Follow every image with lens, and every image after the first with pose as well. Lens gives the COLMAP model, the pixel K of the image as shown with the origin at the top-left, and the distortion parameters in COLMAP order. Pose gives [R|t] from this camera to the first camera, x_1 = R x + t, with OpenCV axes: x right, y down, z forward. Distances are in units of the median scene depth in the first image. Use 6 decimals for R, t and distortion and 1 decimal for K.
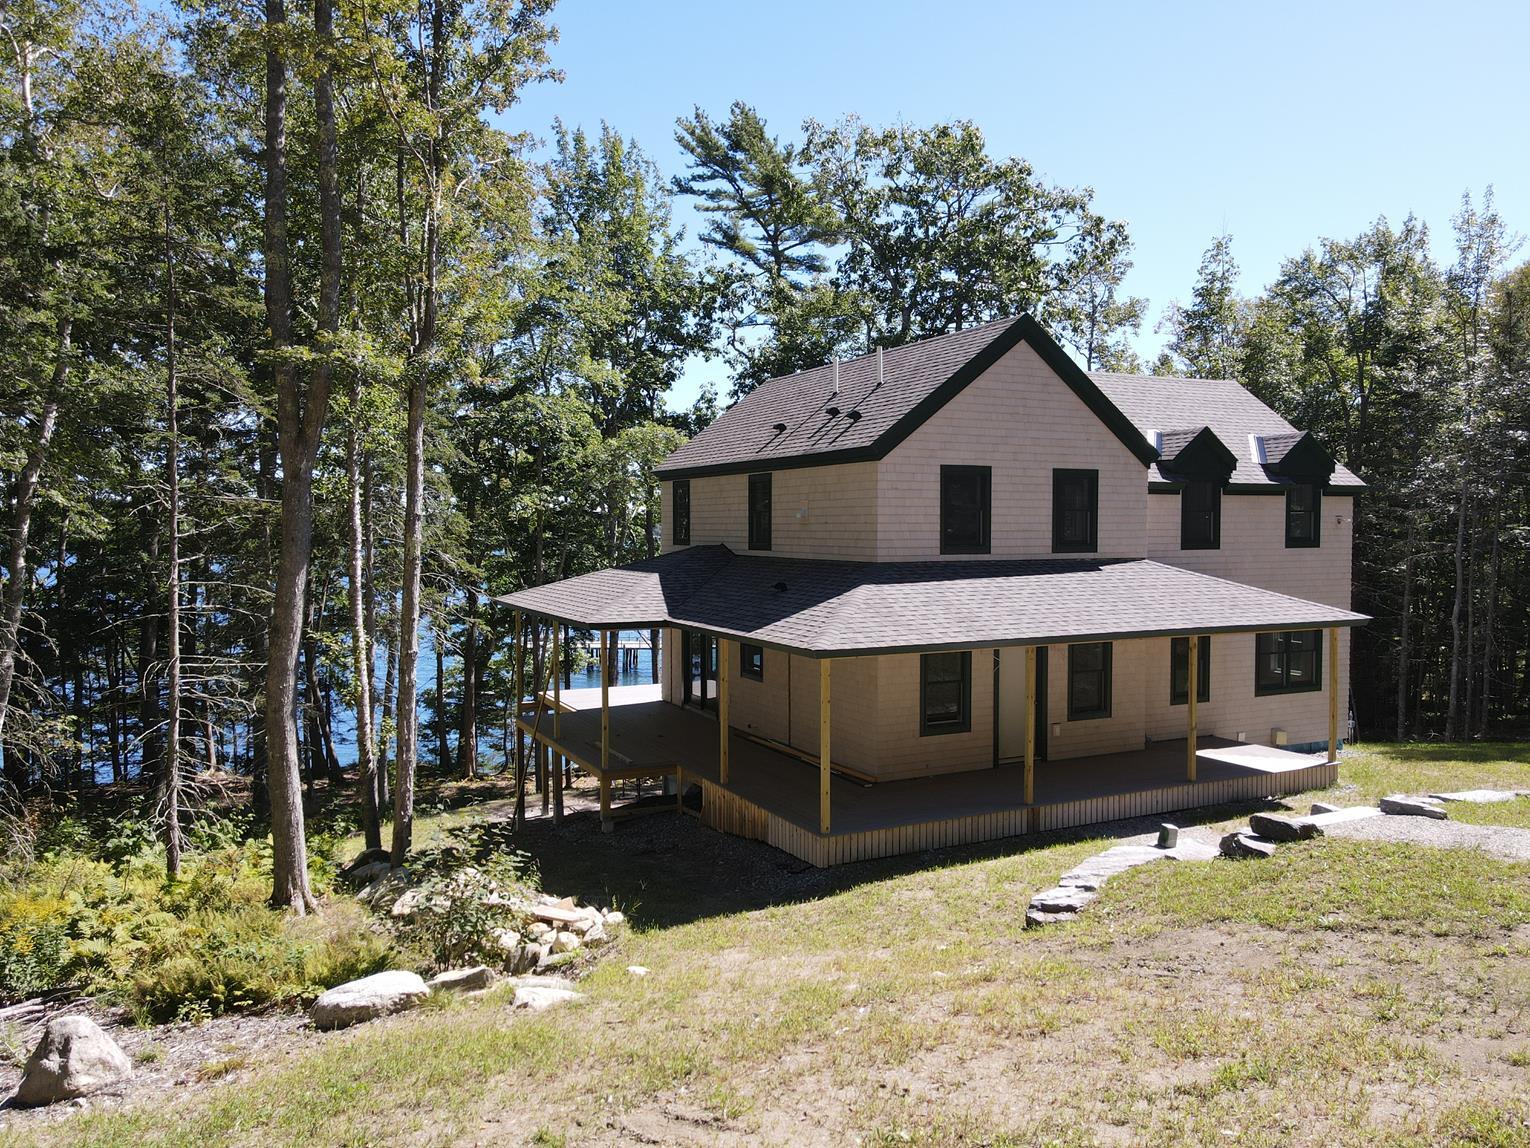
lens RADIAL K [[1111.0, 0, 765.0], [0, 1111.0, 574.0], [0, 0, 1]] dist [0.024718, 0.000668]
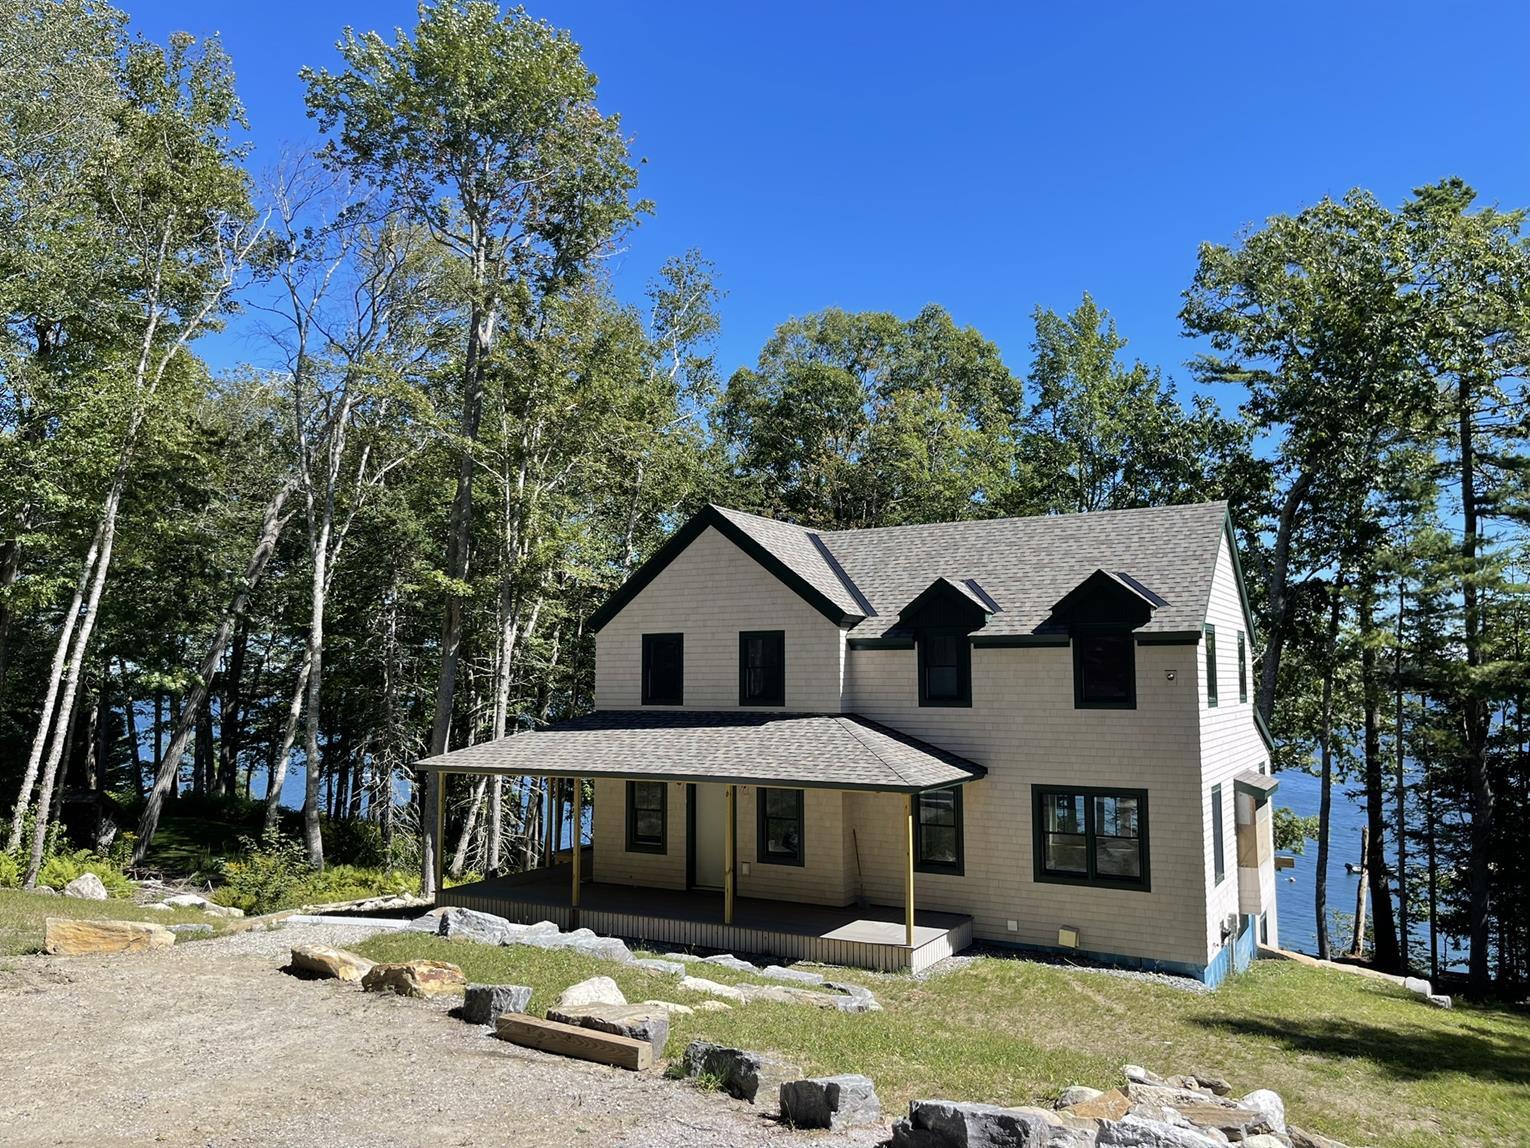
lens RADIAL K [[1157.2, 0, 765.0], [0, 1157.2, 574.0], [0, 0, 1]] dist [0.074018, -0.105056]
pose [[0.555003, -0.075434, -0.828421, 1.255814], [-0.032642, 0.993138, -0.112301, -0.020784], [0.831208, 0.089368, 0.548732, 0.361880]]
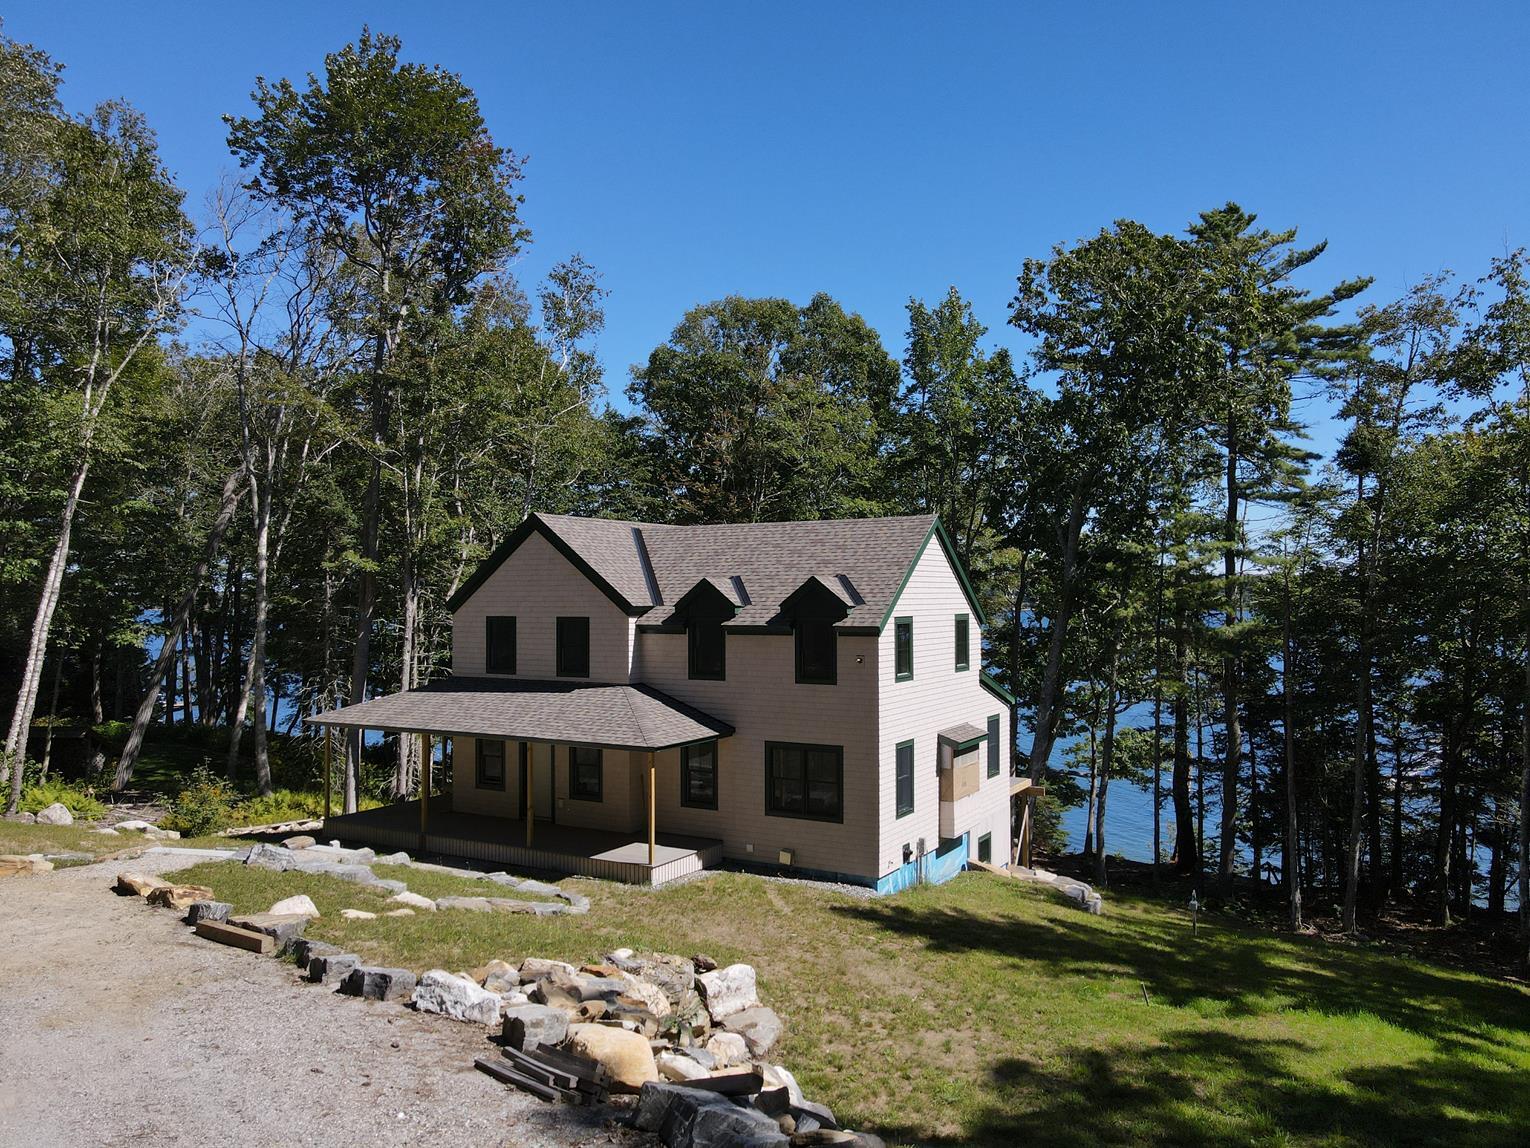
lens RADIAL K [[1111.0, 0, 765.0], [0, 1111.0, 574.0], [0, 0, 1]] dist [0.024718, 0.000668]
pose [[0.549874, -0.019684, -0.835015, 1.588592], [-0.032141, 0.998483, -0.044702, -0.094094], [0.834629, 0.051419, 0.548408, 0.434982]]
